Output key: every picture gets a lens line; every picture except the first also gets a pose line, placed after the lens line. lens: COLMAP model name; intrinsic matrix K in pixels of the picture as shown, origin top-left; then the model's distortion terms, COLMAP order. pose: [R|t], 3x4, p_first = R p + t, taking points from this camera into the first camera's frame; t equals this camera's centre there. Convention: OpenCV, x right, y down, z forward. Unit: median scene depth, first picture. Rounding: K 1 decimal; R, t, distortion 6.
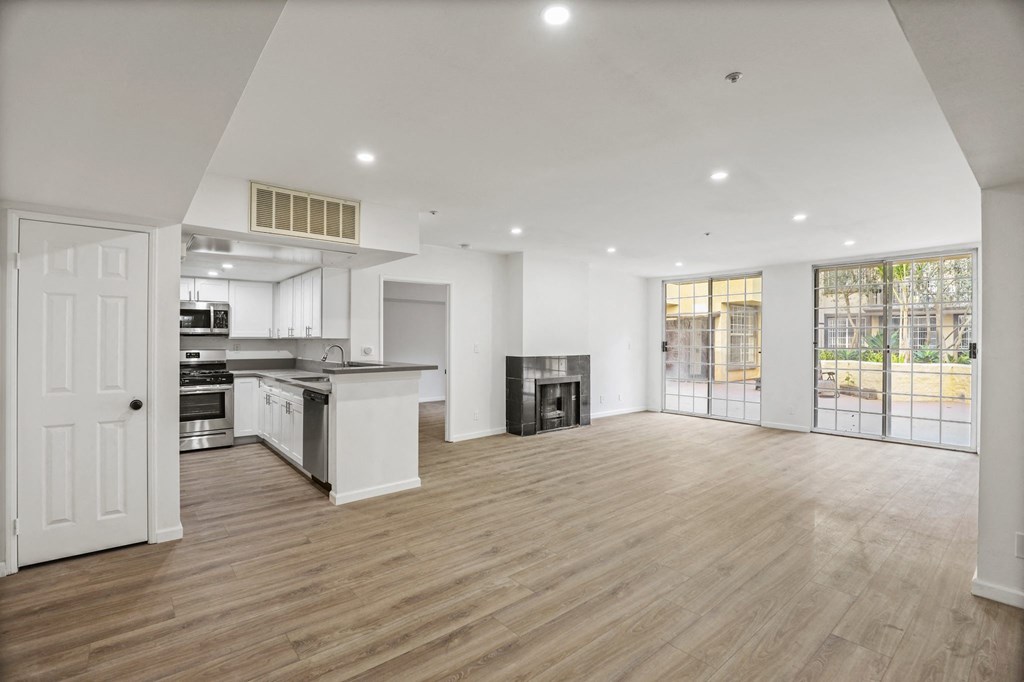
lens RADIAL K [[470.3, 0, 512.0], [0, 470.3, 341.0], [0, 0, 1]] dist [-0.025866, 0.000977]
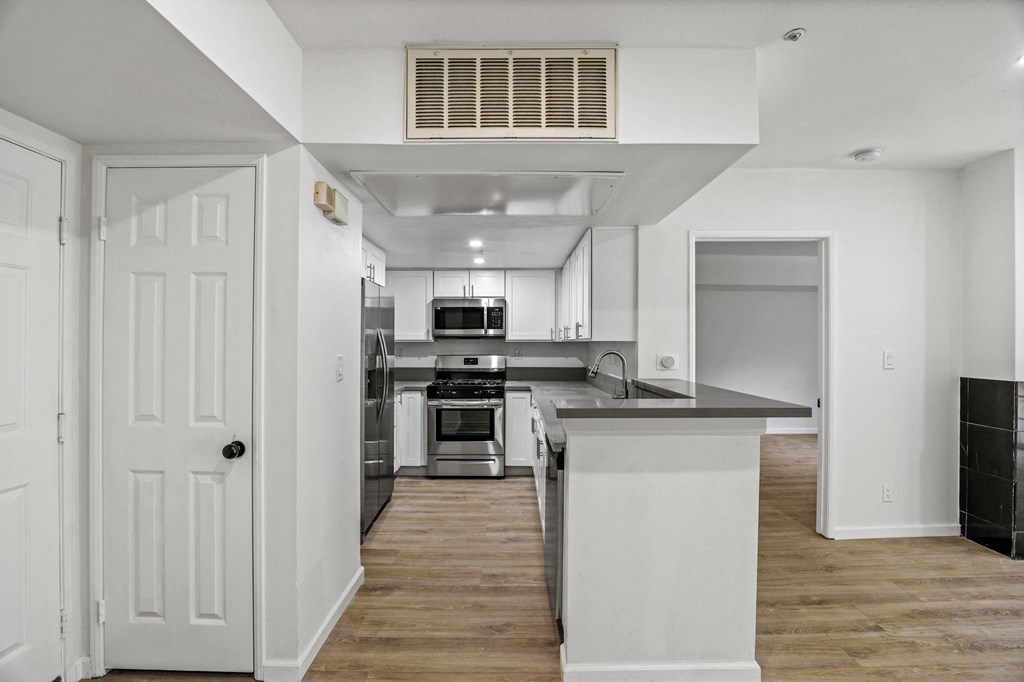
lens RADIAL K [[470.3, 0, 512.0], [0, 470.3, 341.0], [0, 0, 1]] dist [-0.025866, 0.000977]
pose [[0.765630, -0.002067, -0.643278, -0.103112], [-0.003050, 0.999972, -0.006843, -0.001201], [0.643274, 0.007202, 0.765602, 0.559252]]
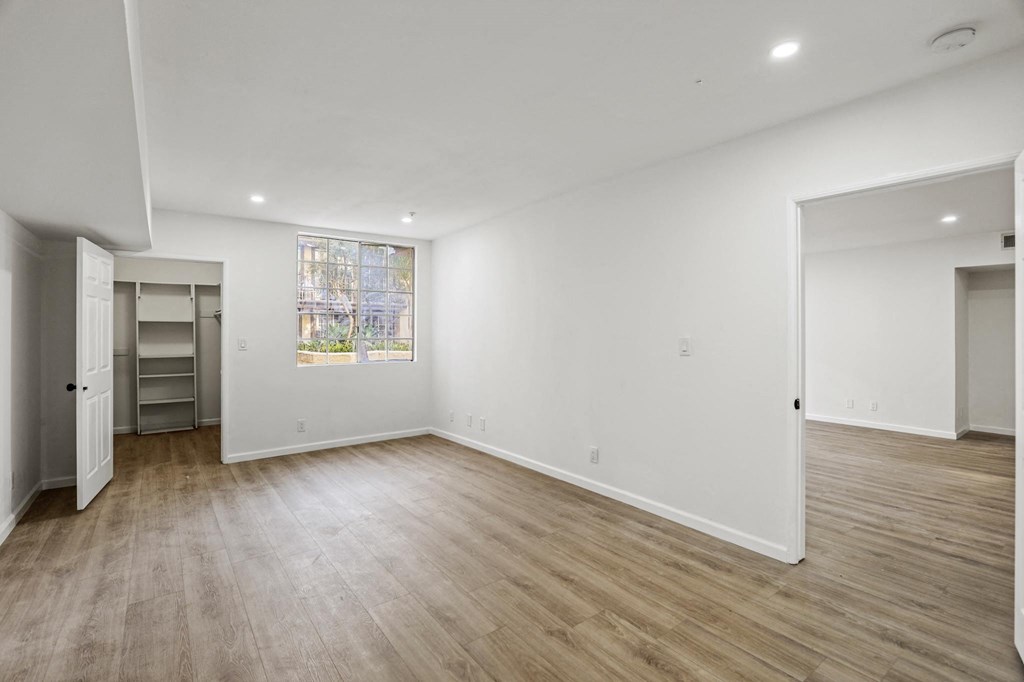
lens RADIAL K [[470.3, 0, 512.0], [0, 470.3, 341.0], [0, 0, 1]] dist [-0.025866, 0.000977]
pose [[0.053185, -0.022163, 0.998339, -0.862602], [0.000249, 0.999754, 0.022181, 0.000509], [-0.998585, -0.000931, 0.053178, 1.868349]]
